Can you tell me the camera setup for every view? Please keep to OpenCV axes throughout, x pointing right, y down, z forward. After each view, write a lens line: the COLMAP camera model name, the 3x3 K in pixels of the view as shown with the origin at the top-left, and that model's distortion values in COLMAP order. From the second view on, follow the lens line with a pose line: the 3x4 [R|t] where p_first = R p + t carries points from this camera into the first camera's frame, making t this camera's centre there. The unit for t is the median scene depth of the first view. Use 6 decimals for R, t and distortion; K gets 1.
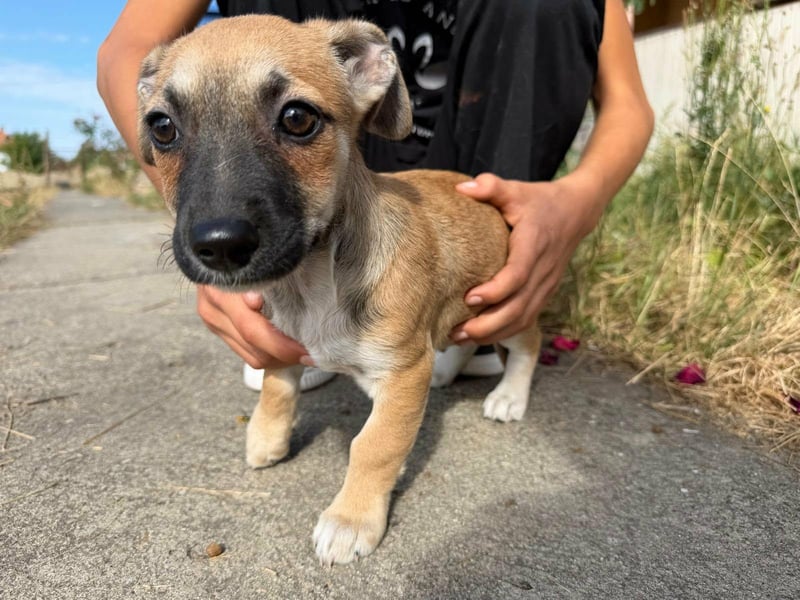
lens RADIAL K [[501.5, 0, 400.0], [0, 501.5, 300.0], [0, 0, 1]] dist [-0.027429, 0.002353]
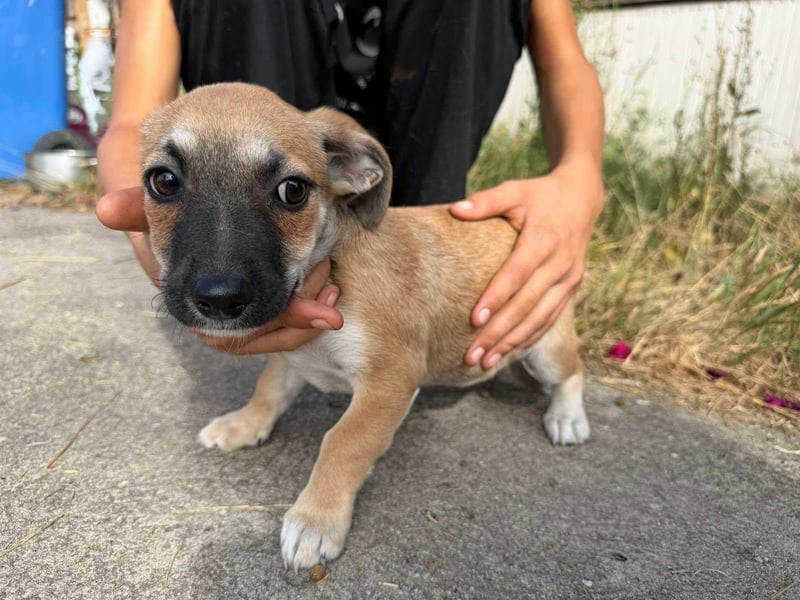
lens RADIAL K [[514.6, 0, 400.0], [0, 514.6, 300.0], [0, 0, 1]] dist [-0.032530, 0.002449]
pose [[0.956601, -0.006677, 0.291324, -0.392561], [-0.007718, 0.998806, 0.048234, -0.029969], [-0.291298, -0.048389, 0.955408, 0.074368]]
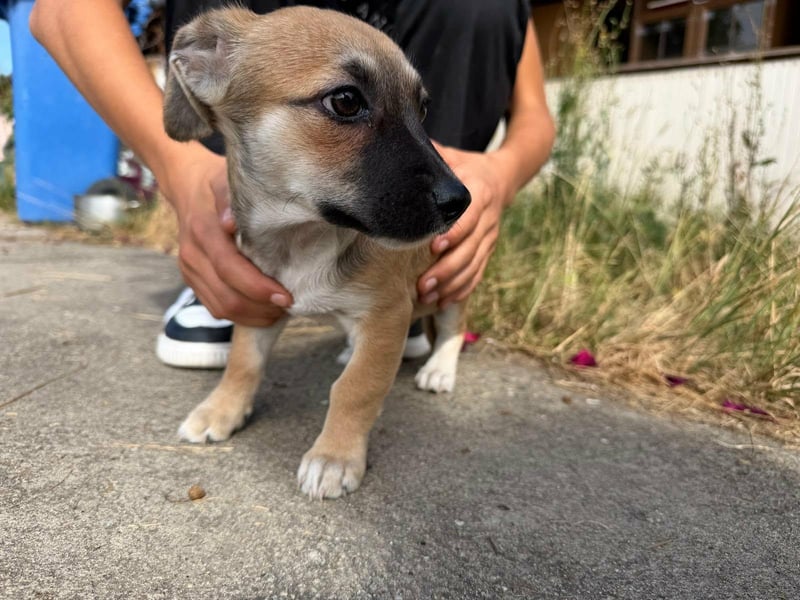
lens RADIAL K [[501.2, 0, 385.9], [0, 501.2, 285.5], [0, 0, 1]] dist [0.008026, -0.038806]
pose [[0.973113, 0.048180, 0.225234, -0.201568], [-0.034550, 0.997347, -0.064070, 0.122313], [-0.227724, 0.054565, 0.972196, -0.033025]]
